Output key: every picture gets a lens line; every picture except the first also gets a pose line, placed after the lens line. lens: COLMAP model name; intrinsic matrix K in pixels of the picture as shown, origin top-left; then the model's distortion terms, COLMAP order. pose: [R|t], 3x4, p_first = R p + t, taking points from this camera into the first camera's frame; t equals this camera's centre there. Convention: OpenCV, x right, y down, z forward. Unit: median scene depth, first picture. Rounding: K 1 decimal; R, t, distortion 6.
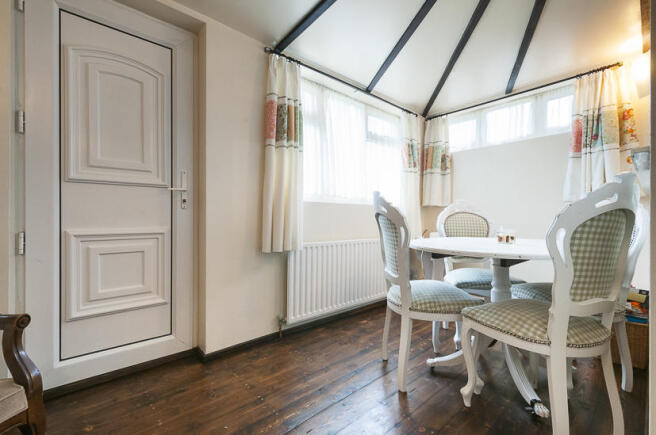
lens RADIAL K [[282.1, 0, 328.0], [0, 282.1, 217.5], [0, 0, 1]] dist [-0.000921, -0.000090]
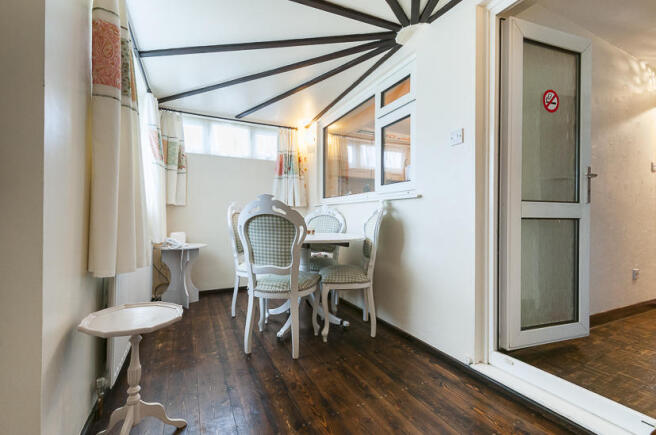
lens RADIAL K [[282.1, 0, 328.0], [0, 282.1, 217.5], [0, 0, 1]] dist [-0.000921, -0.000090]
pose [[0.261976, 0.002936, 0.965070, -0.527917], [-0.008235, 0.999966, -0.000806, -0.001179], [-0.965039, -0.007736, 0.261991, 0.322635]]
